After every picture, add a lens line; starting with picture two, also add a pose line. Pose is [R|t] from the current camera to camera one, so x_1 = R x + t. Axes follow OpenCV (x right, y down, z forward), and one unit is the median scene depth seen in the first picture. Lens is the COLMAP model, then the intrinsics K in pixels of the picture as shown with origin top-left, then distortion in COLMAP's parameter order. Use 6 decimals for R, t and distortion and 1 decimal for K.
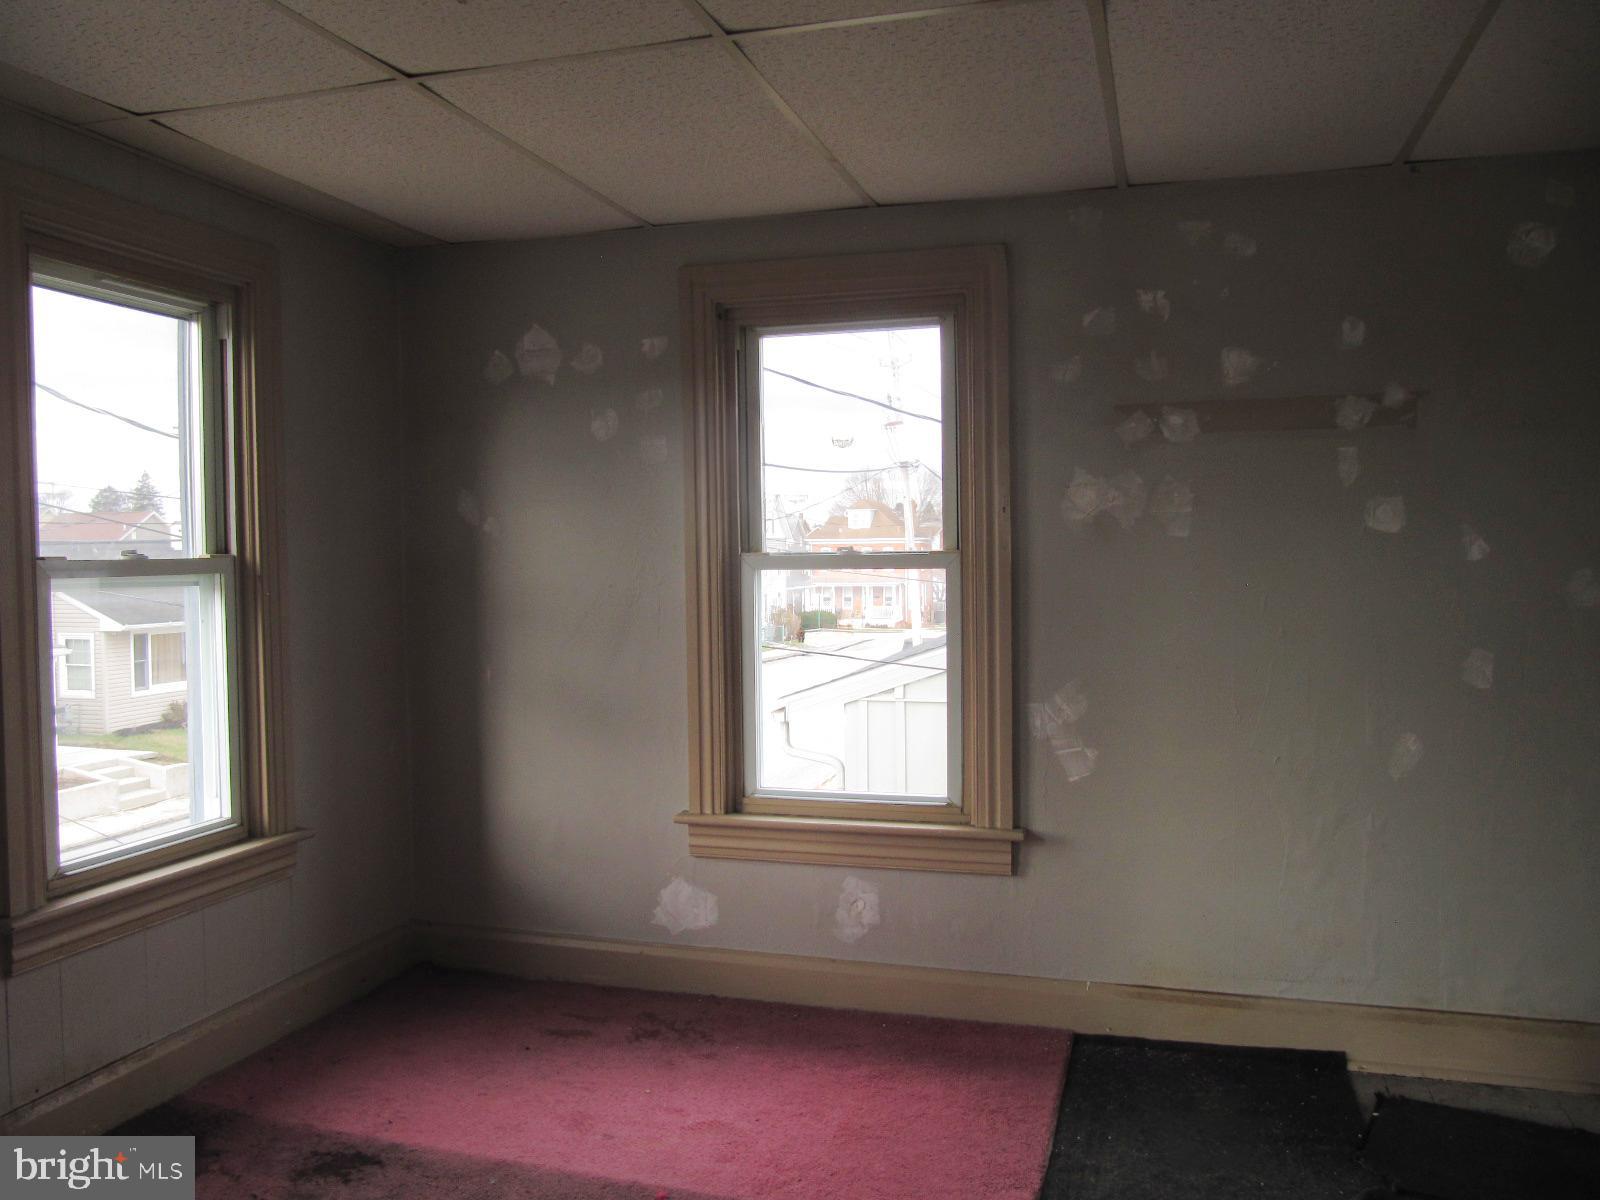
lens RADIAL K [[1321.6, 0, 798.8], [0, 1321.6, 553.5], [0, 0, 1]] dist [0.003838, 0.000090]
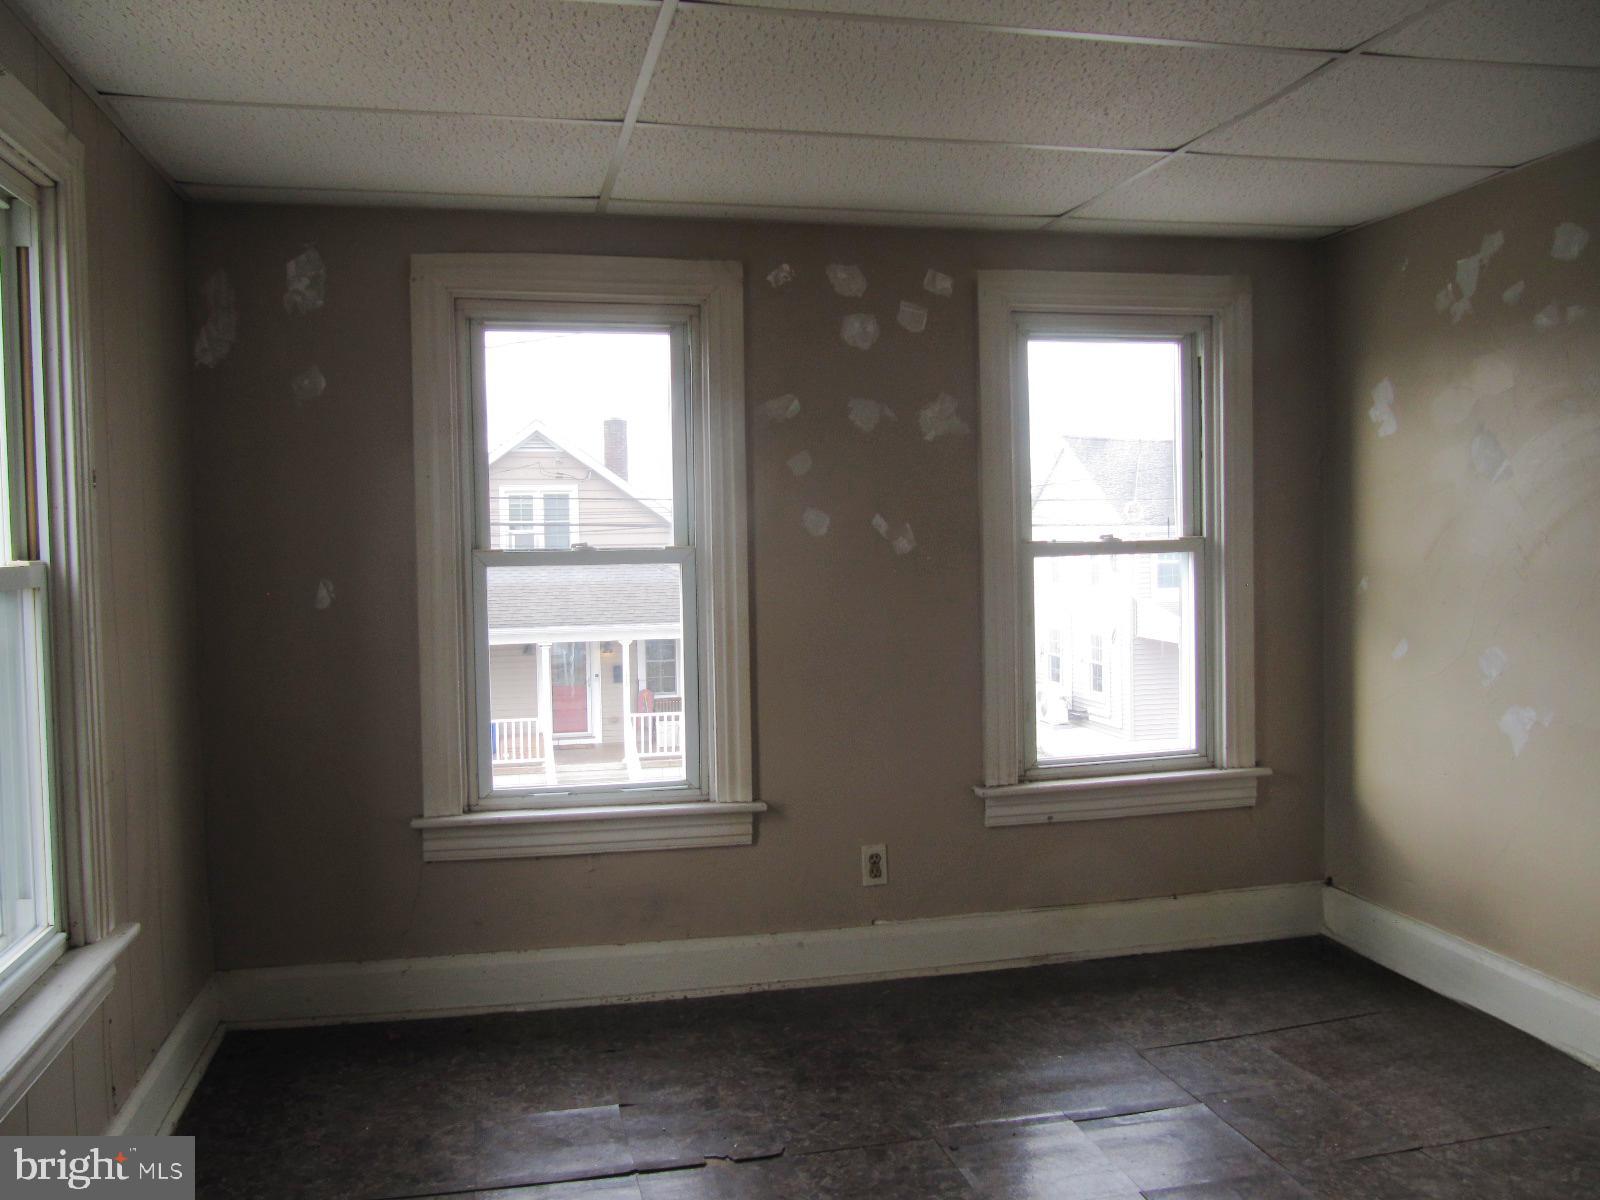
lens RADIAL K [[1321.1, 0, 800.0], [0, 1321.1, 600.0], [0, 0, 1]] dist [-0.003593, -0.000136]
pose [[0.871866, -0.027146, 0.488991, -0.332143], [0.010690, 0.999280, 0.036414, 0.002865], [-0.489628, -0.026521, 0.871528, 0.035222]]
